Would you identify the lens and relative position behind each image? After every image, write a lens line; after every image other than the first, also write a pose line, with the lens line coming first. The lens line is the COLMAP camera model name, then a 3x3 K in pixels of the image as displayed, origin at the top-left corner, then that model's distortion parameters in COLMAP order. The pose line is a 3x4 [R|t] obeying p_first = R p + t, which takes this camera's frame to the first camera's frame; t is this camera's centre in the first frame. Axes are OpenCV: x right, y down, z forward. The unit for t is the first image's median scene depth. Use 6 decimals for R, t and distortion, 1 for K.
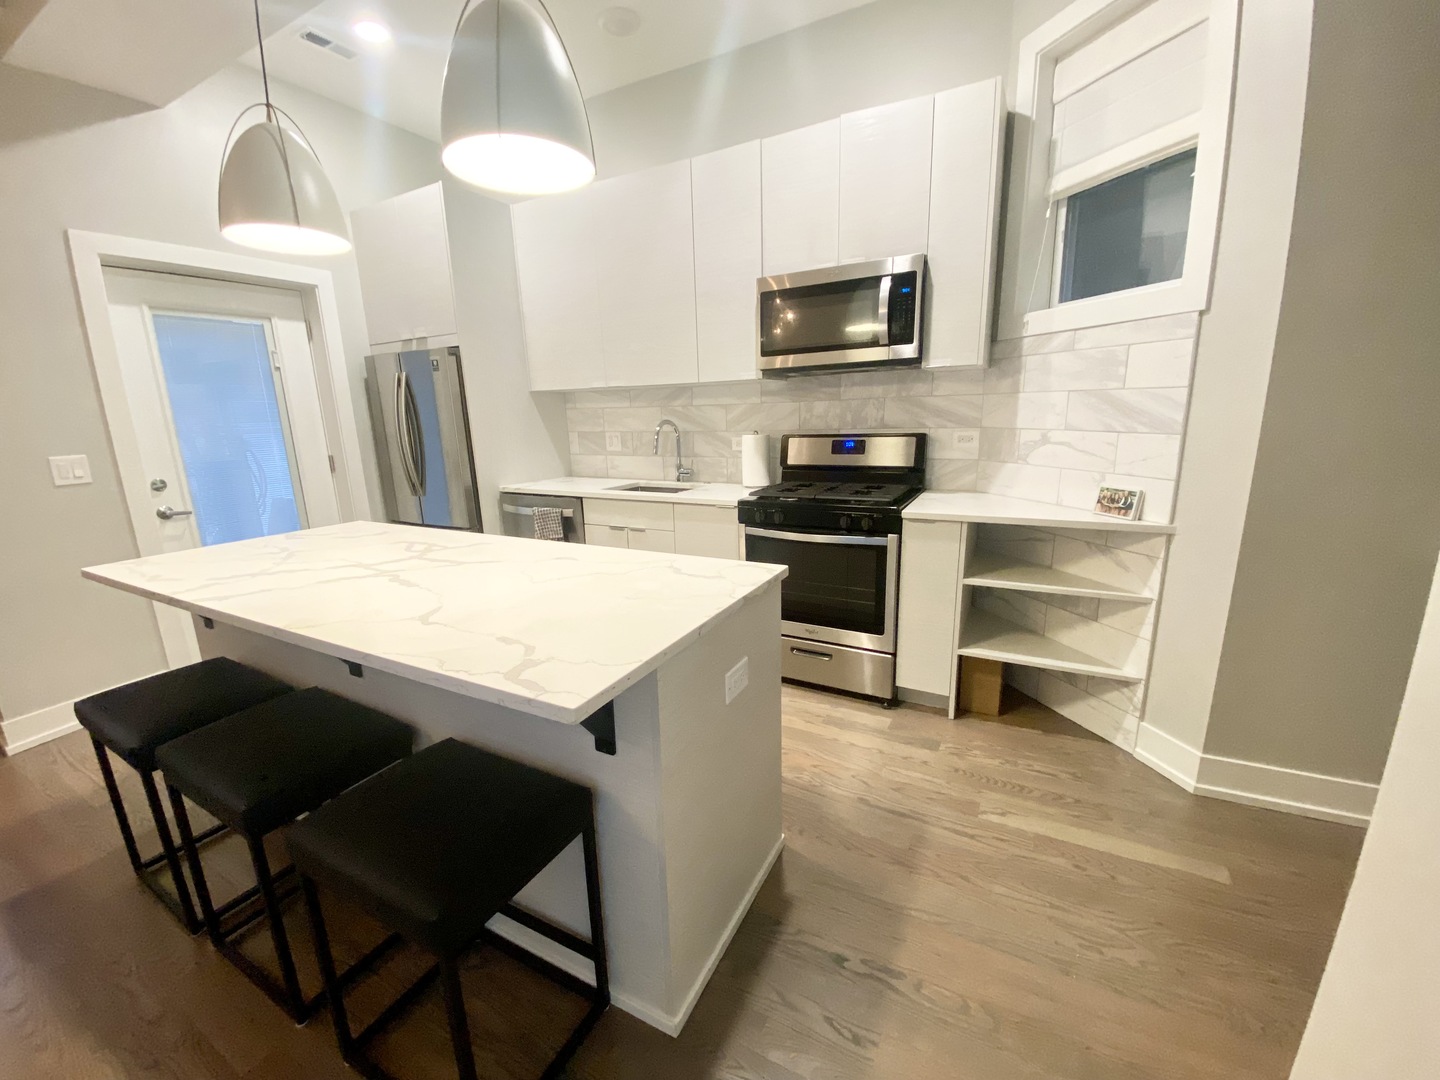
lens RADIAL K [[576.2, 0, 720.0], [0, 576.2, 540.0], [0, 0, 1]] dist [0.022758, -0.019732]
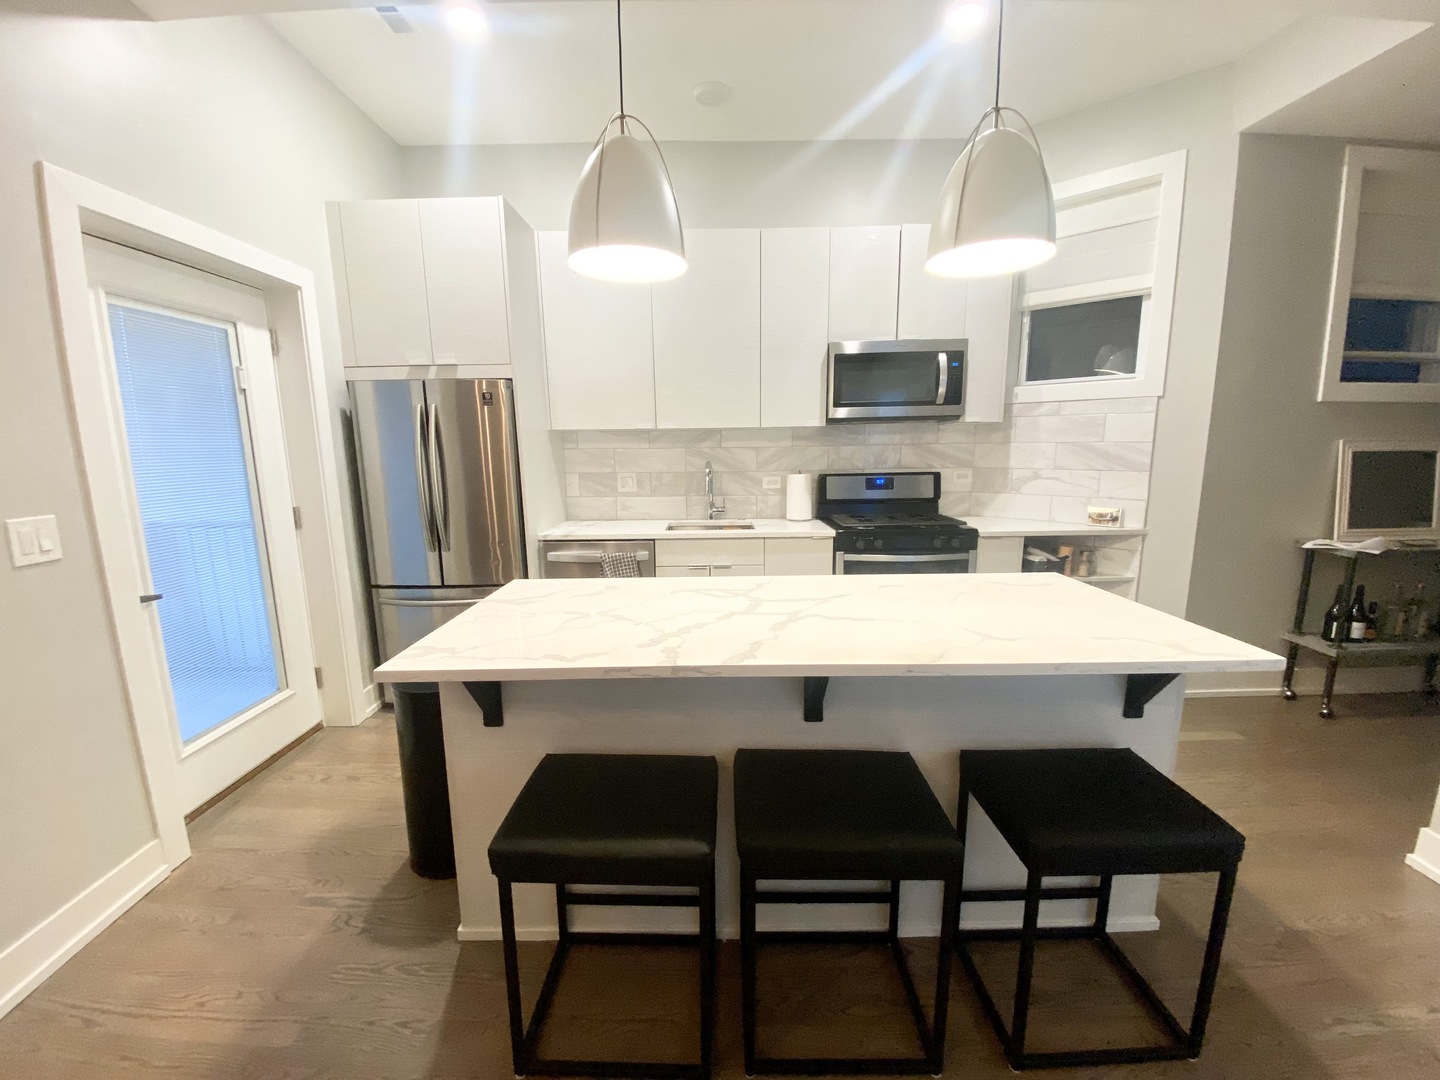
lens RADIAL K [[570.4, 0, 719.3], [0, 570.4, 543.8], [0, 0, 1]] dist [0.022537, -0.016981]
pose [[0.883289, -0.064996, 0.464302, -0.650134], [0.091910, 0.995133, -0.035545, -0.024269], [-0.459732, 0.074070, 0.884963, 0.105064]]
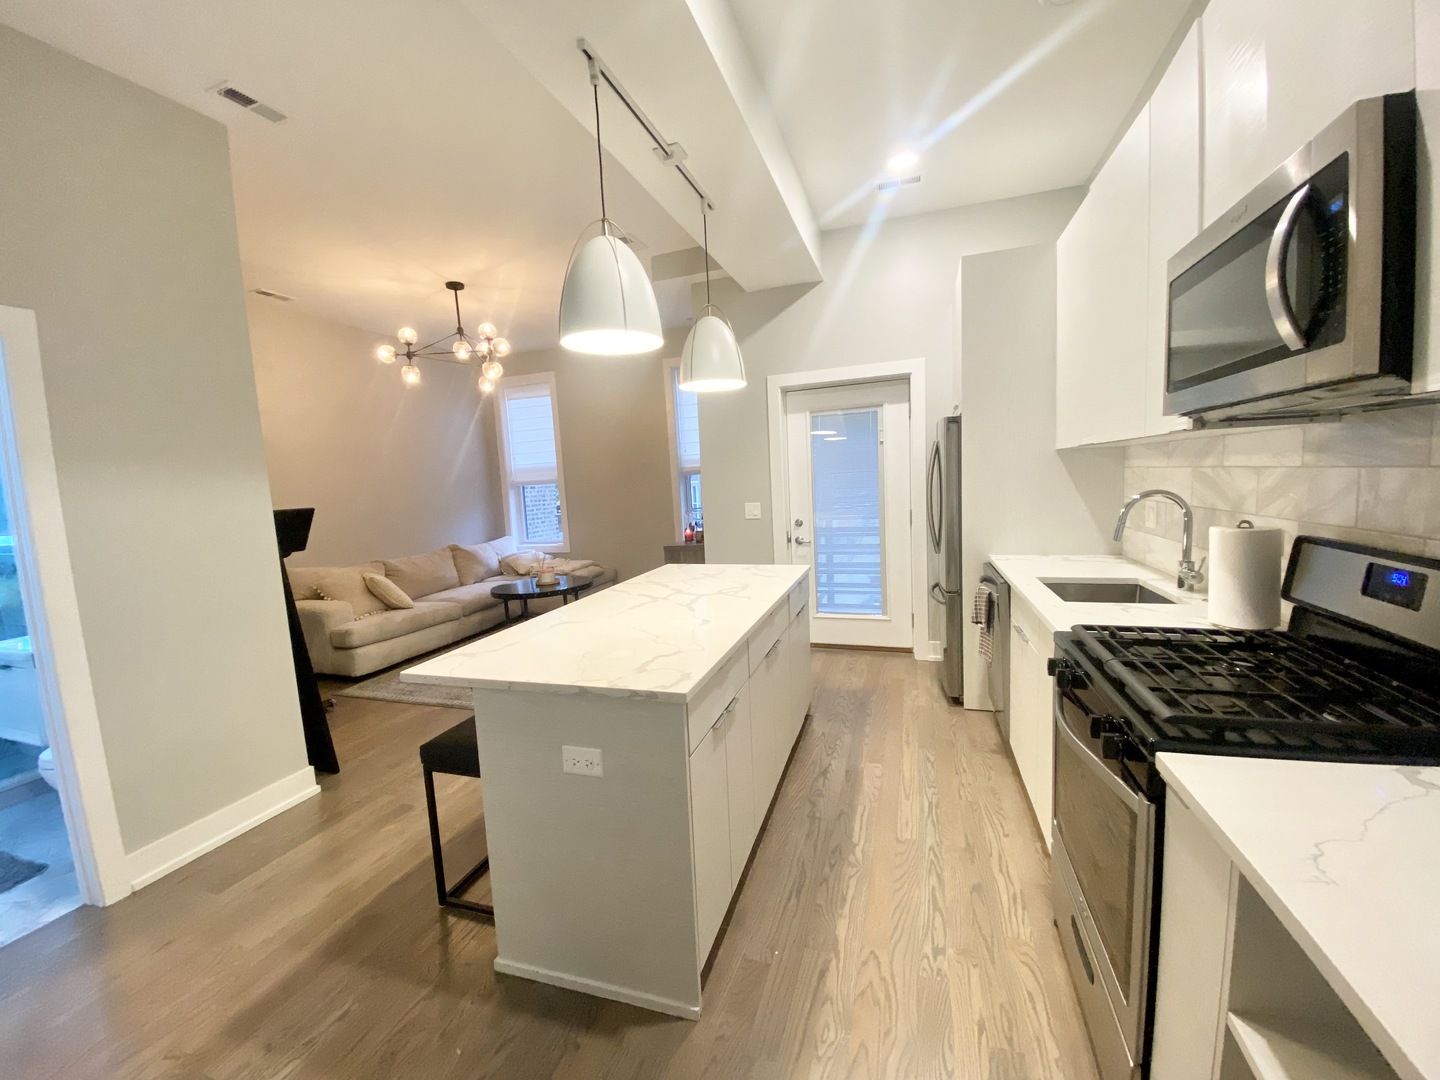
lens RADIAL K [[576.2, 0, 720.0], [0, 576.2, 540.0], [0, 0, 1]] dist [0.022758, -0.019732]
pose [[0.181745, 0.120607, -0.975921, 0.528668], [-0.170321, 0.981311, 0.089554, -0.148824], [0.968483, 0.149944, 0.198891, 0.468820]]
